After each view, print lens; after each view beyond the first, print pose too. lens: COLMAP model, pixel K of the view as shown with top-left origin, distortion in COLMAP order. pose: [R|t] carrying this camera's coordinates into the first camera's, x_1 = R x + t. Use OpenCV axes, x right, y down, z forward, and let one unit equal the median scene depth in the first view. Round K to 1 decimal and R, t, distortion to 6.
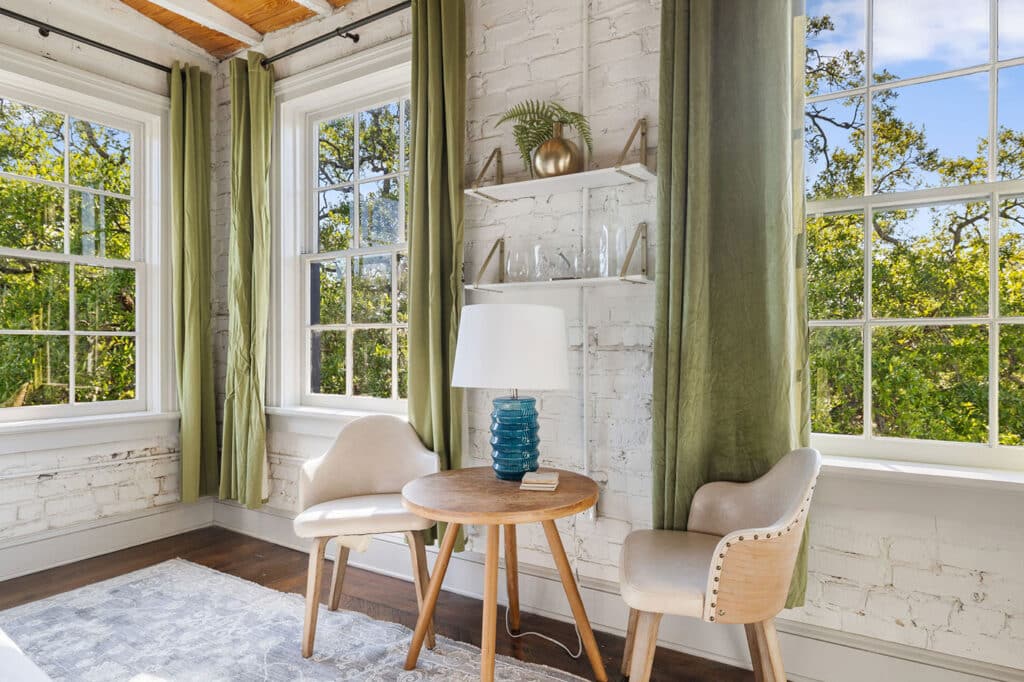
lens RADIAL K [[656.3, 0, 509.2], [0, 656.3, 348.3], [0, 0, 1]] dist [-0.007882, 0.004386]
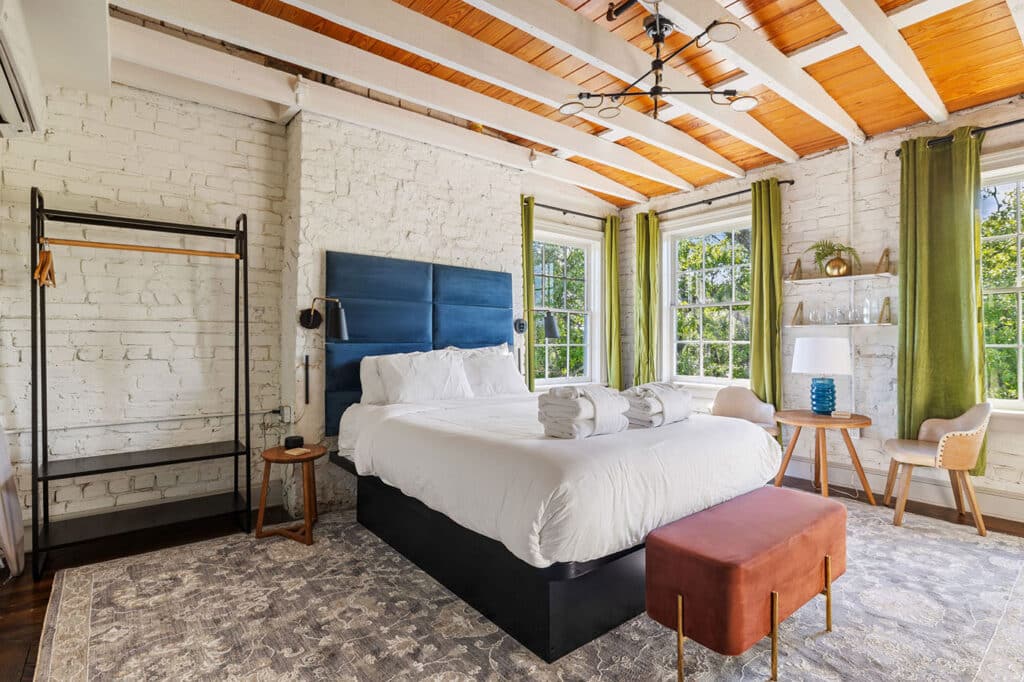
lens RADIAL K [[496.1, 0, 518.1], [0, 496.1, 335.4], [0, 0, 1]] dist [-0.006273, 0.001106]
pose [[0.947808, -0.005143, -0.318799, -0.435256], [0.000662, 0.999900, -0.014161, -0.048007], [0.318840, 0.013211, 0.947717, -0.931937]]
